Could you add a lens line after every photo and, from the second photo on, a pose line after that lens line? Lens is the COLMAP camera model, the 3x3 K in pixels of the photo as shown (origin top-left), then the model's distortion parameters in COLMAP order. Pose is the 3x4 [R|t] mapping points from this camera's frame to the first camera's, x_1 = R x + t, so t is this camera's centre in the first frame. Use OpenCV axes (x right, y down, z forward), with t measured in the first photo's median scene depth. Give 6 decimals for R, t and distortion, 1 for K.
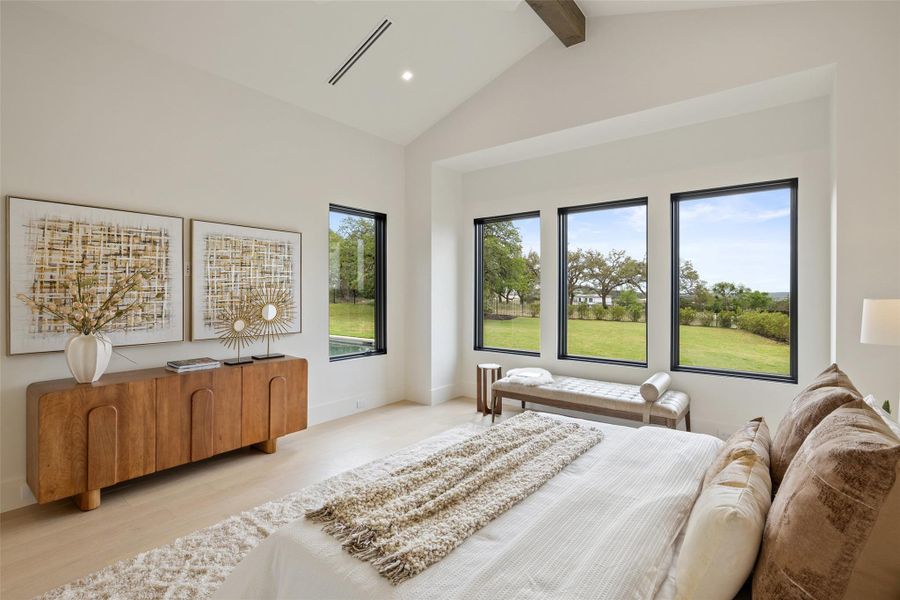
lens RADIAL K [[428.2, 0, 449.1], [0, 428.2, 297.4], [0, 0, 1]] dist [-0.009498, 0.003197]
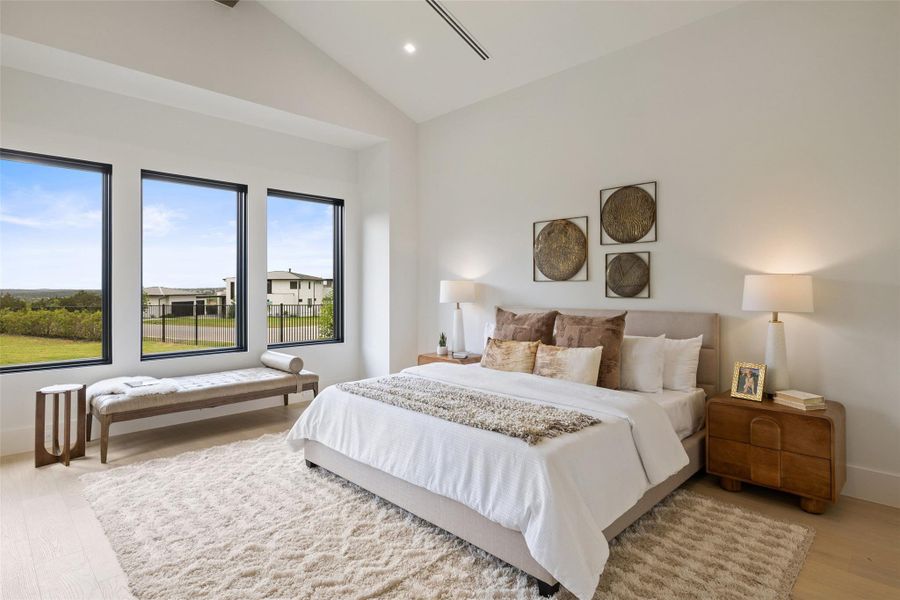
lens RADIAL K [[480.1, 0, 446.3], [0, 480.1, 290.4], [0, 0, 1]] dist [0.011814, -0.000390]
pose [[0.121799, -0.005217, 0.992541, -0.508257], [0.014025, 0.999895, 0.003535, 0.018223], [-0.992456, 0.013490, 0.121859, 0.311213]]
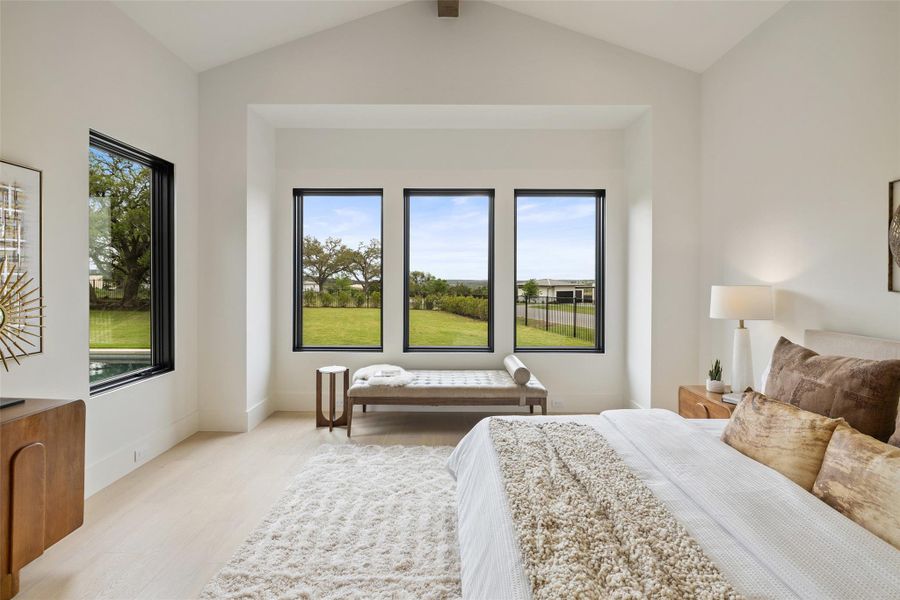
lens RADIAL K [[428.2, 0, 448.4], [0, 428.2, 283.3], [0, 0, 1]] dist [-0.009498, 0.003197]
pose [[0.787461, -0.003194, 0.616356, -0.218037], [0.004982, 0.999987, -0.001182, -0.002549], [-0.616345, 0.004002, 0.787466, 0.197561]]
